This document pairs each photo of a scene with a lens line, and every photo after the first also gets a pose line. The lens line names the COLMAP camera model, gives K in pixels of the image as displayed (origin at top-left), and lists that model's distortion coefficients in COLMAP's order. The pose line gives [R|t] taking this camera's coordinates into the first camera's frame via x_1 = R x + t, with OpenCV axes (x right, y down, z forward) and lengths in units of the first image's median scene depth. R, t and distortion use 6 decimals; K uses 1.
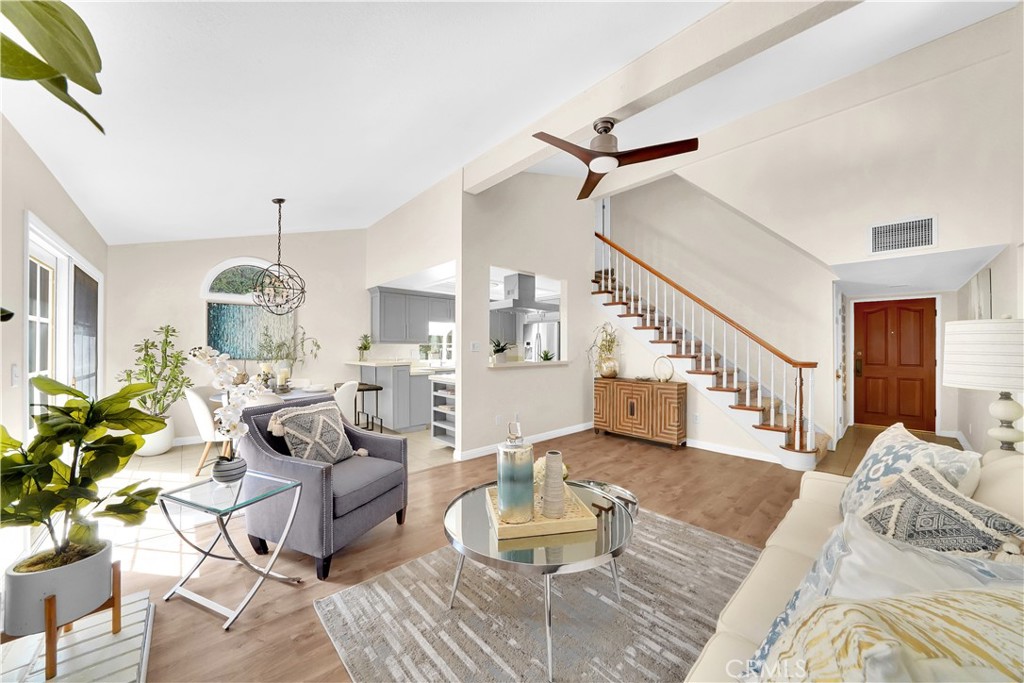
lens RADIAL K [[378.9, 0, 512.8], [0, 378.9, 346.3], [0, 0, 1]] dist [-0.018415, 0.000004]
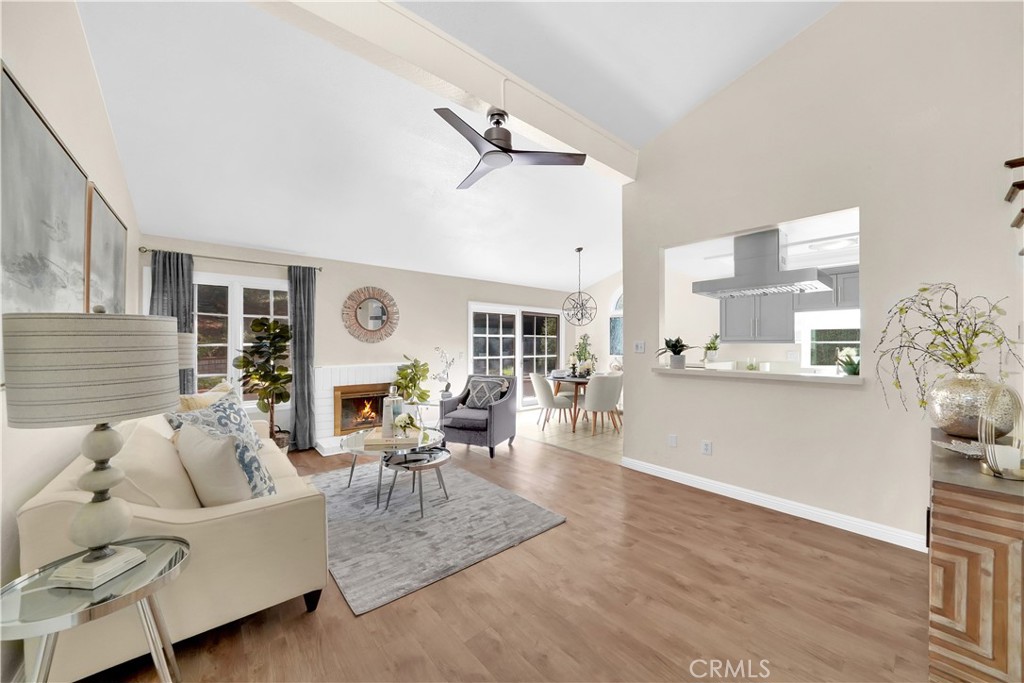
lens RADIAL K [[378.9, 0, 512.8], [0, 378.9, 346.3], [0, 0, 1]] dist [-0.018415, 0.000004]
pose [[-0.067006, 0.002424, -0.997750, 0.752211], [0.001274, 0.999996, 0.002344, -0.003830], [0.997752, -0.001114, -0.067009, 0.701241]]
